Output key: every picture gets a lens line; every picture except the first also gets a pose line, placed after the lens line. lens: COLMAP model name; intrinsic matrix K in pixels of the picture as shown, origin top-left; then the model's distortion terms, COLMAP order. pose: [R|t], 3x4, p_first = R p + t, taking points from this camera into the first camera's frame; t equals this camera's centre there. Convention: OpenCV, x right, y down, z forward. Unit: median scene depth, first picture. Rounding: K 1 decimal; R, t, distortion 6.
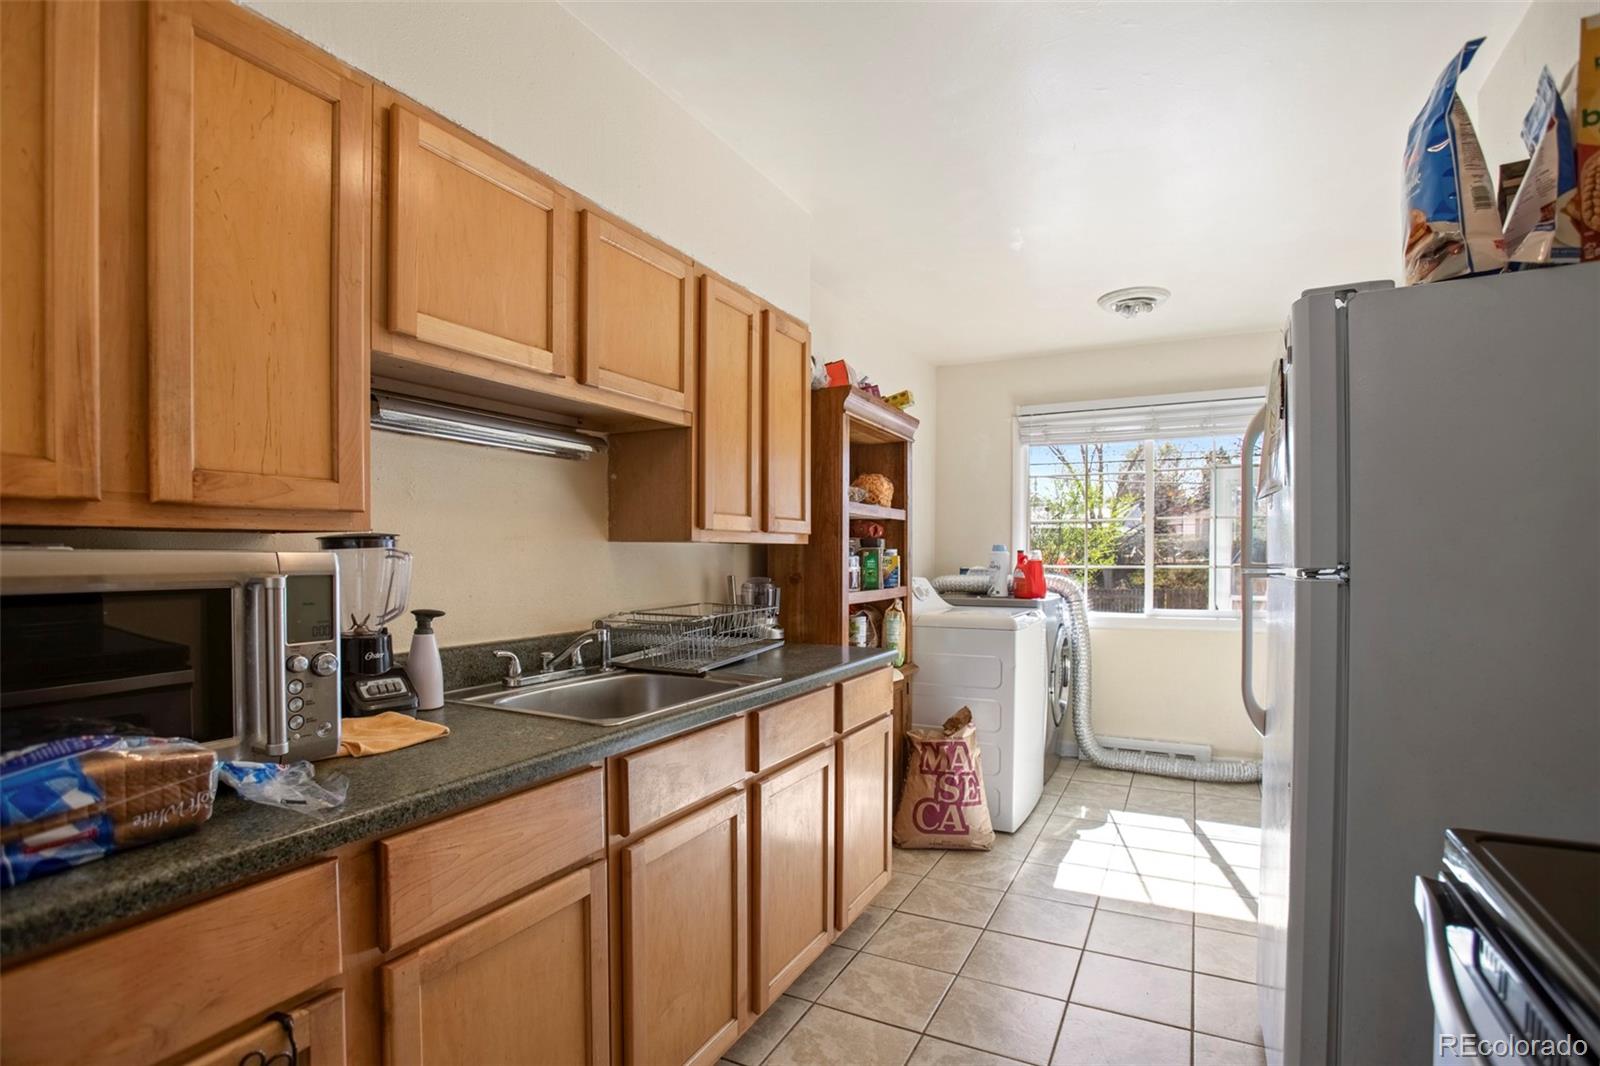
lens RADIAL K [[795.8, 0, 805.0], [0, 795.8, 557.2], [0, 0, 1]] dist [-0.060744, 0.029284]
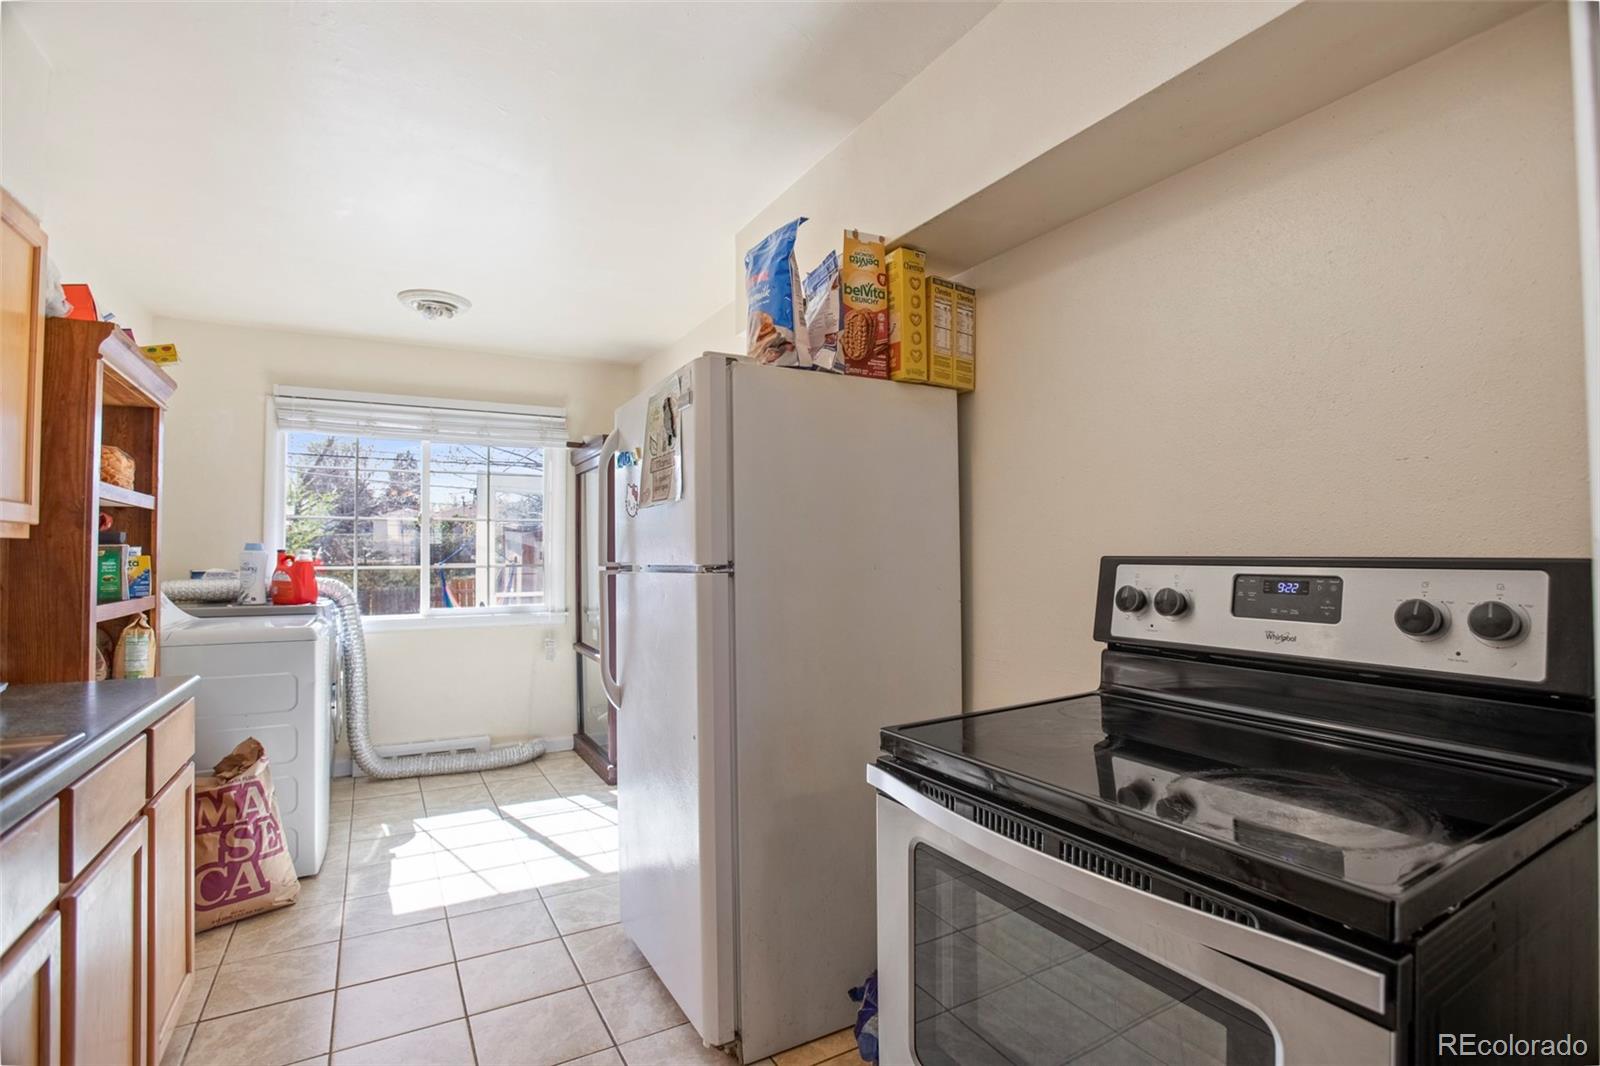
lens RADIAL K [[773.9, 0, 805.1], [0, 773.9, 522.6], [0, 0, 1]] dist [-0.002344, -0.000123]
pose [[0.561258, 0.035256, 0.826889, -0.156146], [0.002500, 0.999016, -0.044292, 0.000897], [-0.827637, 0.026927, 0.560618, 0.066187]]
